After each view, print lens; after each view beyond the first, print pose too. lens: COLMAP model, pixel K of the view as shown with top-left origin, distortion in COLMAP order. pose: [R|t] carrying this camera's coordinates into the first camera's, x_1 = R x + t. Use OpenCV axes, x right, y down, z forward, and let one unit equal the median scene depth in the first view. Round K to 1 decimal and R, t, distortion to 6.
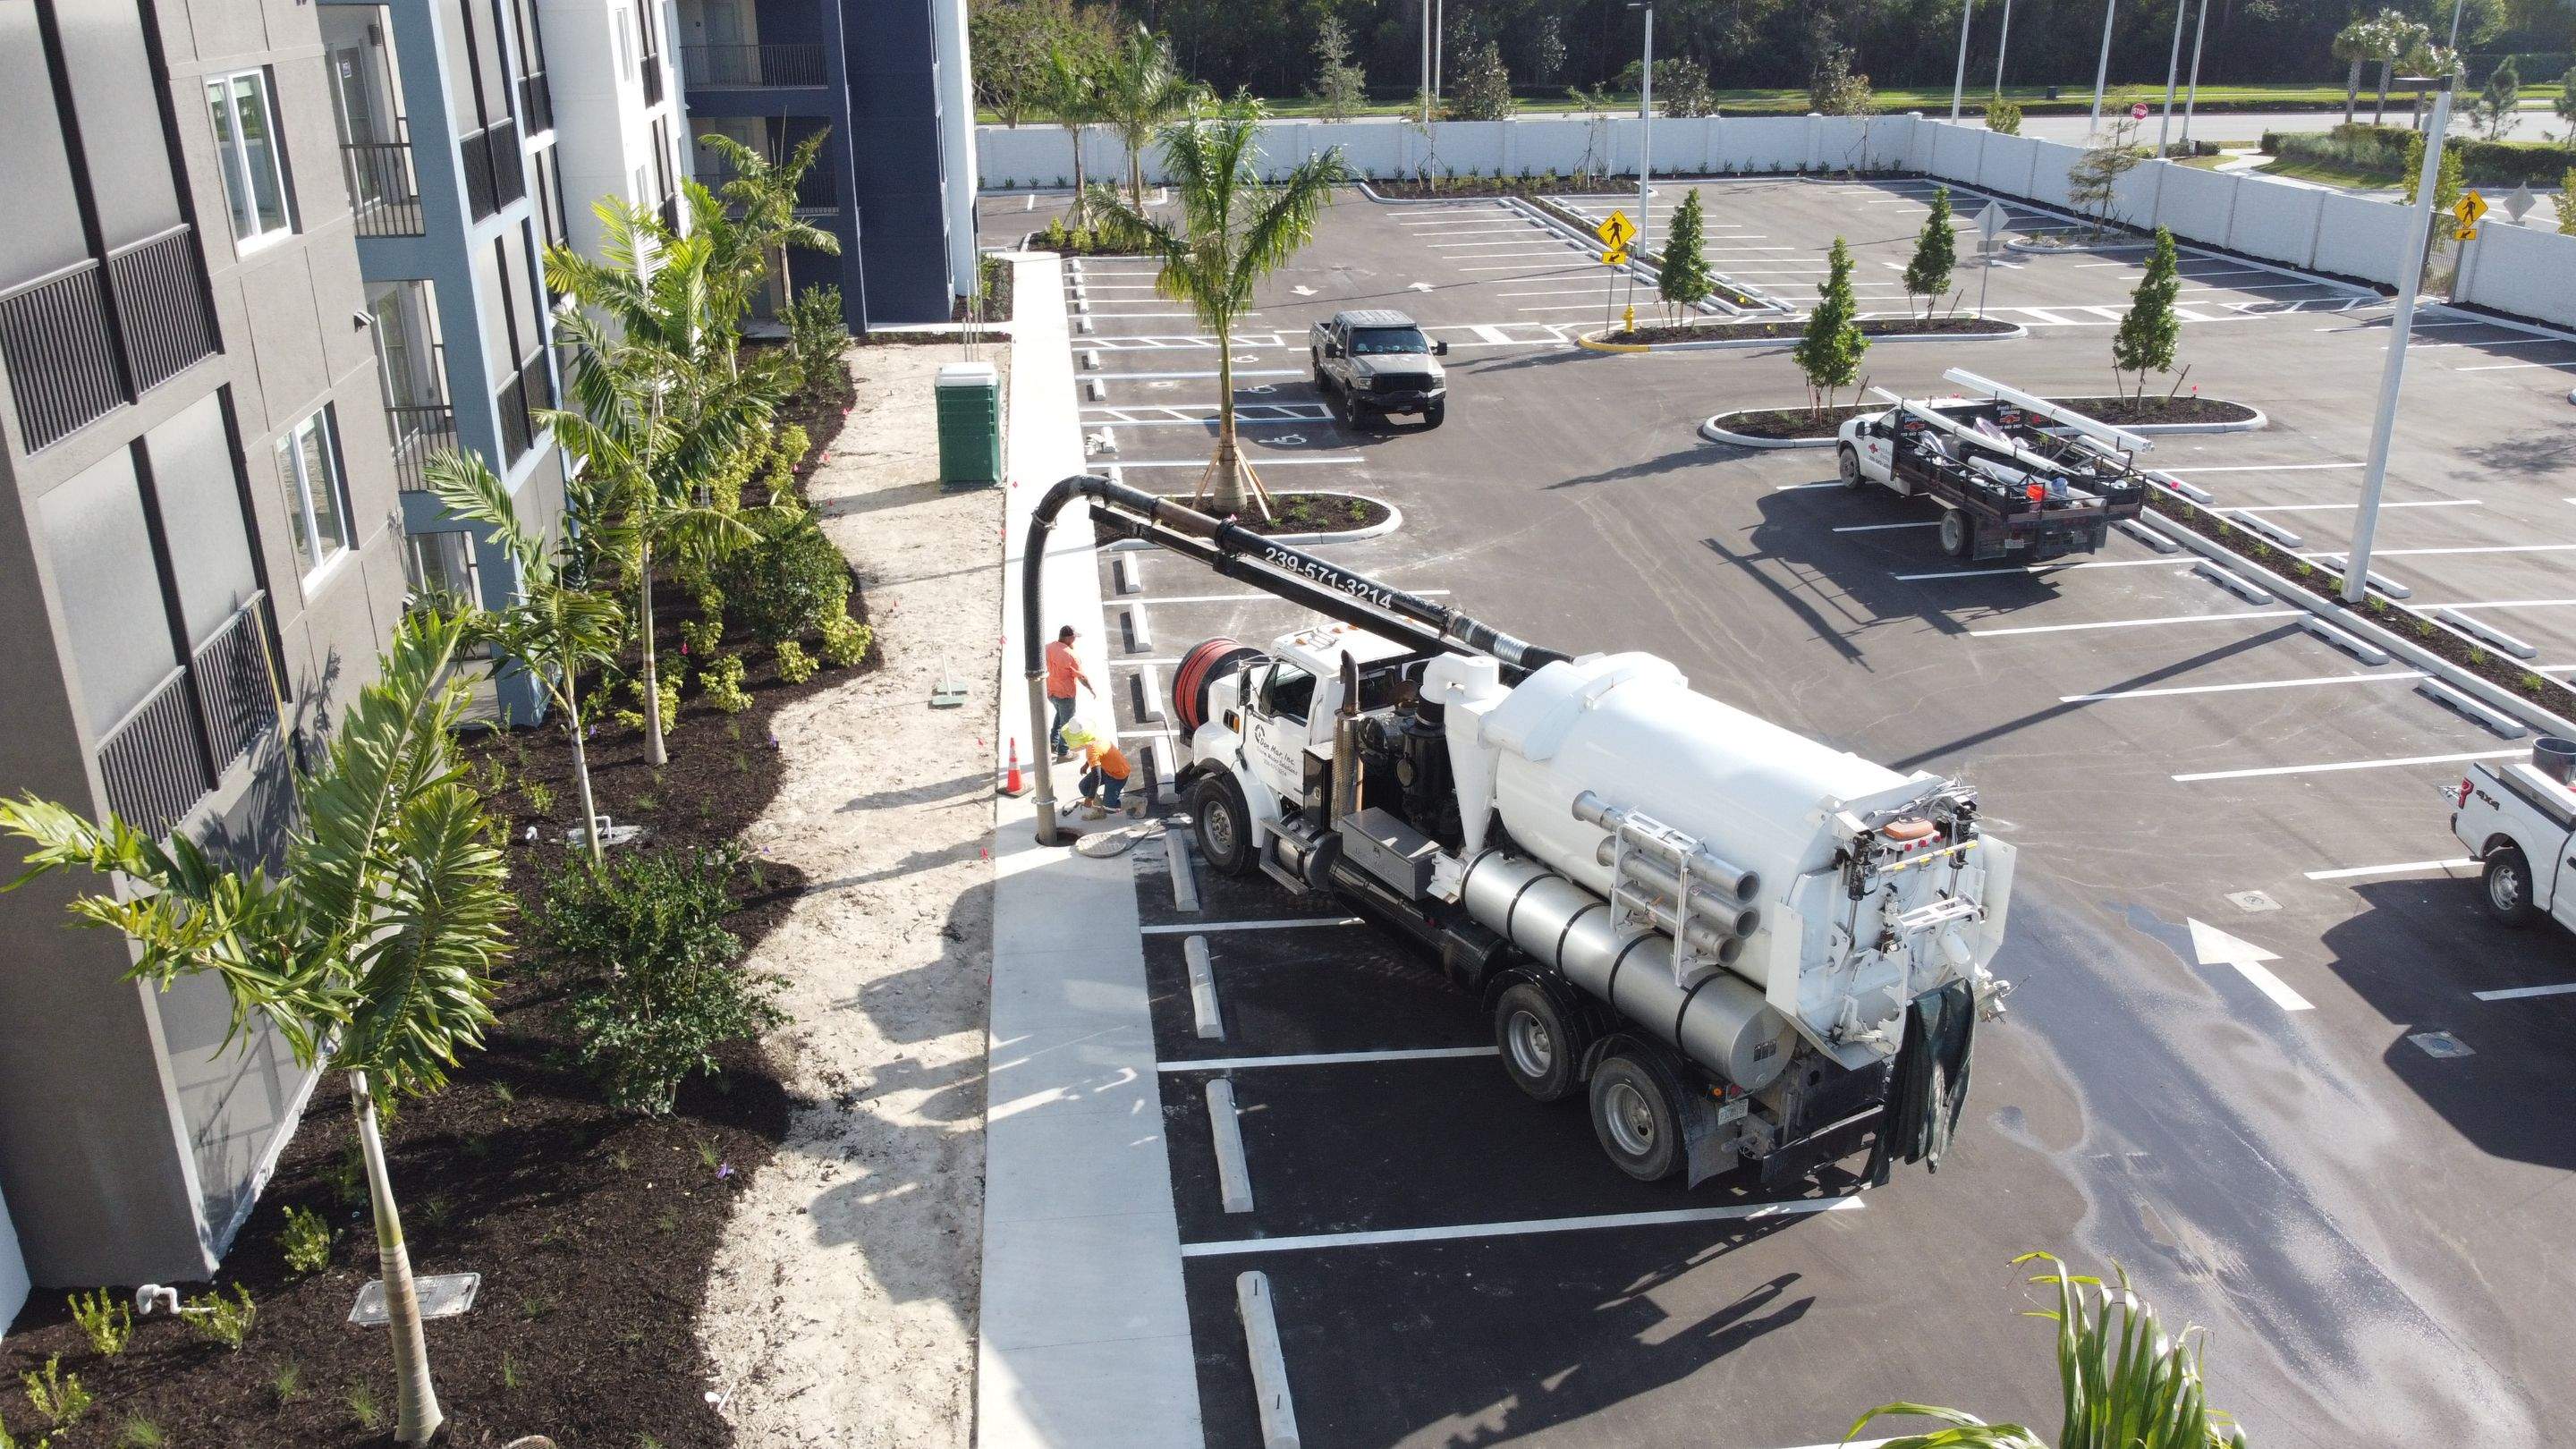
lens RADIAL K [[1963.5, 0, 1277.8], [0, 1963.5, 712.2], [0, 0, 1]] dist [-0.000571, -0.008862]
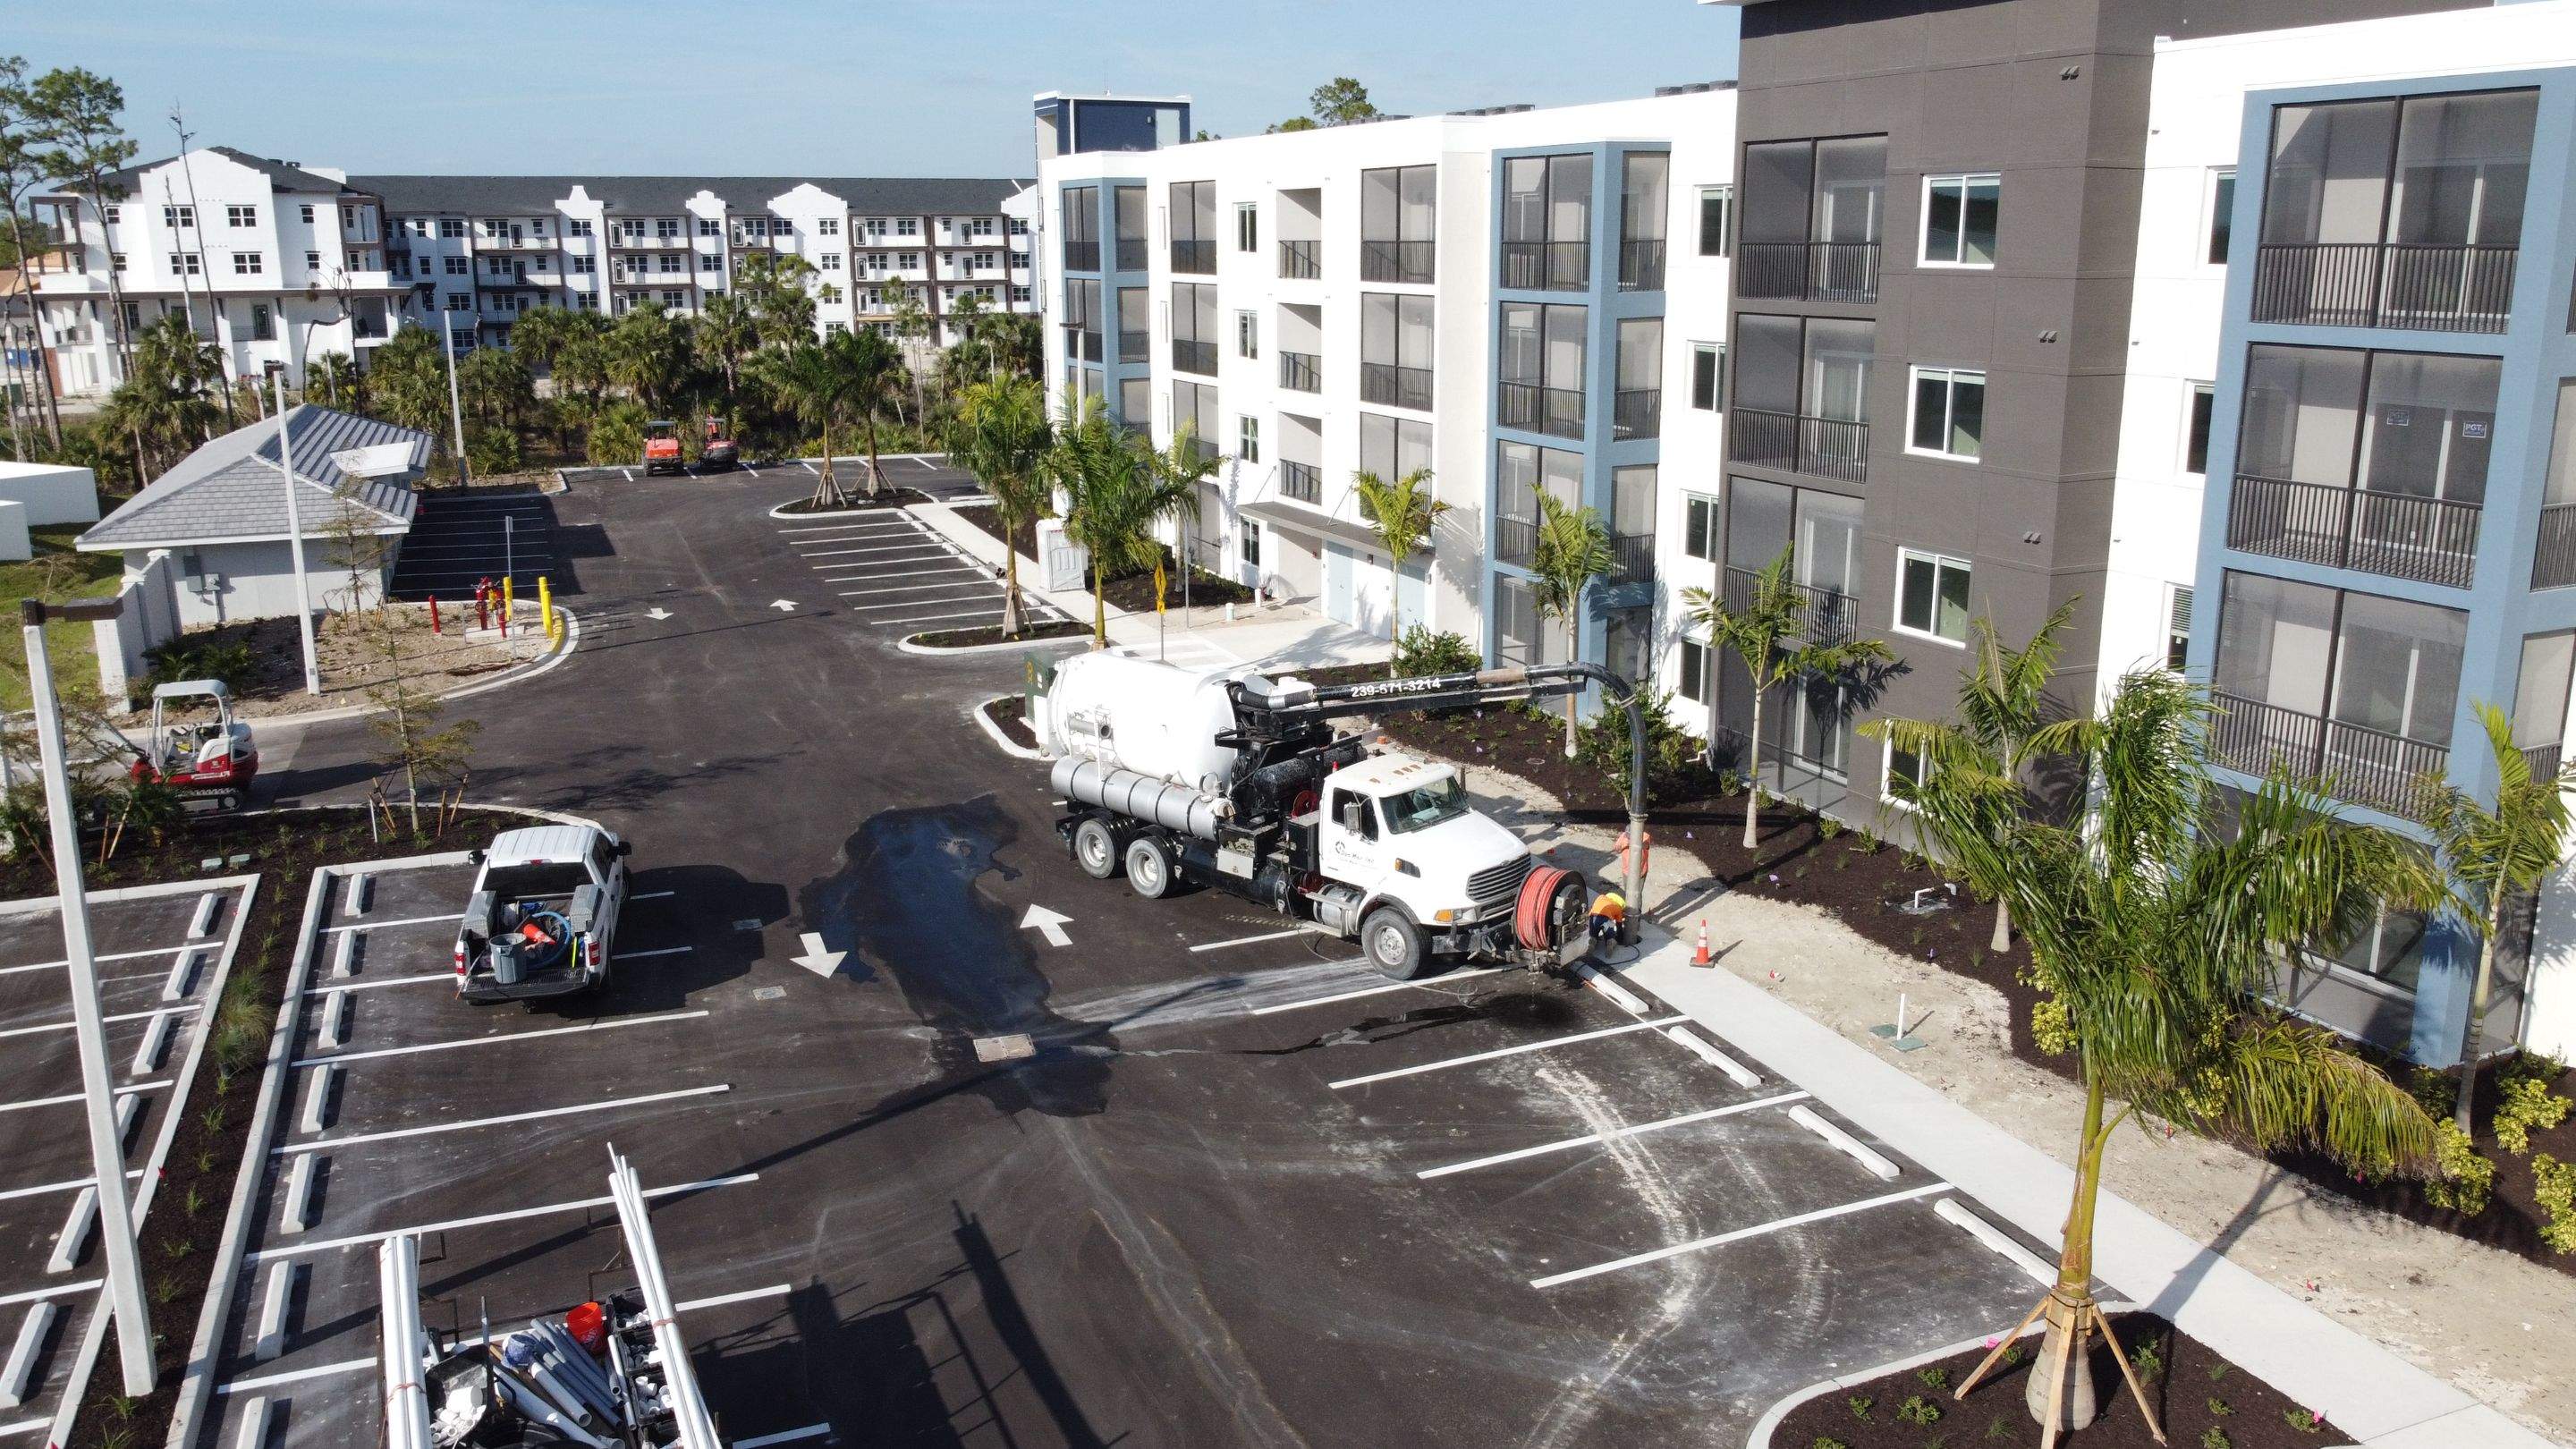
lens RADIAL K [[1963.5, 0, 1278.7], [0, 1963.5, 711.1], [0, 0, 1]] dist [-0.000571, -0.008862]
pose [[-0.967050, 0.080791, -0.241429, 0.543859], [-0.070758, 0.825658, 0.559716, -1.011512], [0.244557, 0.558356, -0.792736, 2.412498]]
